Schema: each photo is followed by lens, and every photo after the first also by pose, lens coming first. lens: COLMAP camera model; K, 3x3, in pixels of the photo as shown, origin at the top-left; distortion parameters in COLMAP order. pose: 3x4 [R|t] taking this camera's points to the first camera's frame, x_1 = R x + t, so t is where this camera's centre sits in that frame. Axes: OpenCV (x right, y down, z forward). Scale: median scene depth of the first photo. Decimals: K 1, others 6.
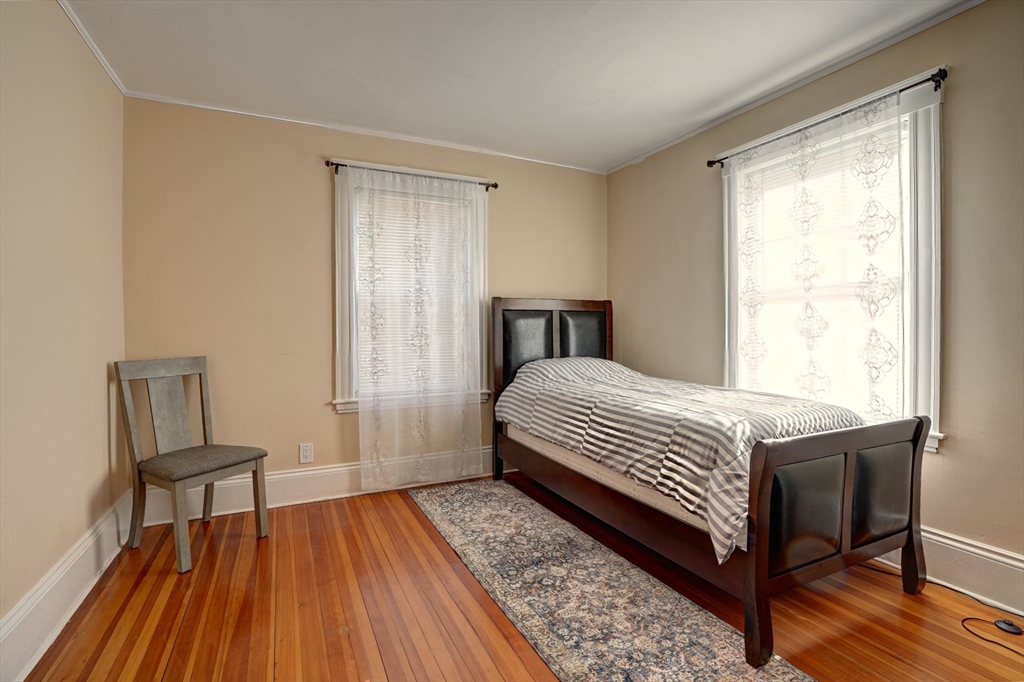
lens RADIAL K [[475.7, 0, 514.4], [0, 475.7, 339.2], [0, 0, 1]] dist [-0.067783, 0.020958]
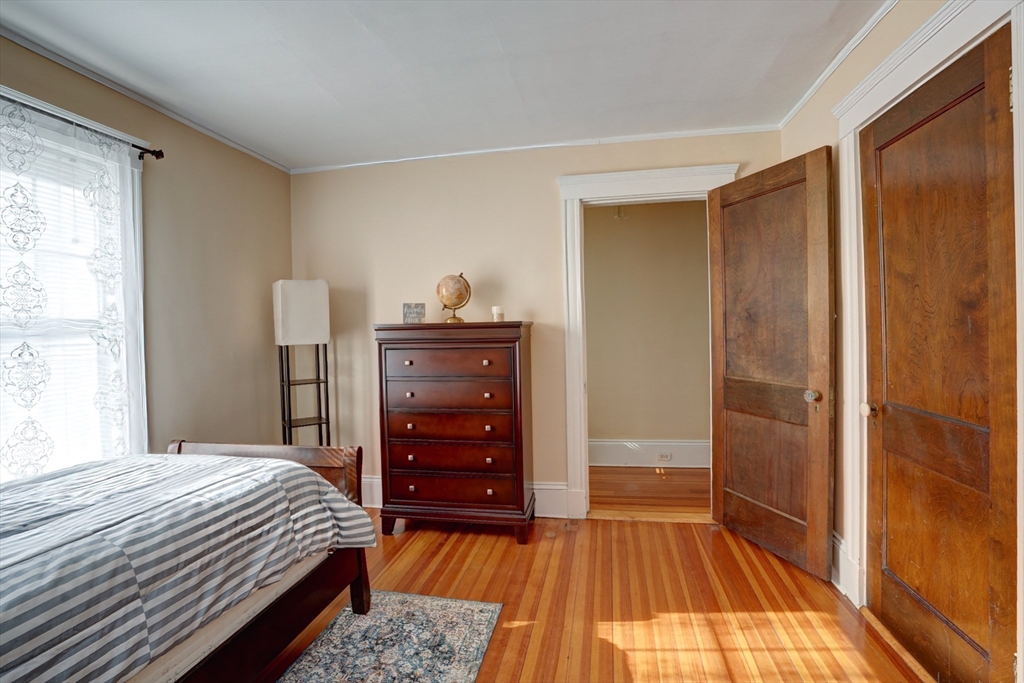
lens RADIAL K [[475.7, 0, 517.5], [0, 475.7, 339.9], [0, 0, 1]] dist [-0.067783, 0.020958]
pose [[-0.794748, 0.007221, 0.606897, -0.477813], [0.034836, 0.998823, 0.033736, -0.092190], [-0.605939, 0.047953, -0.794065, 1.249962]]
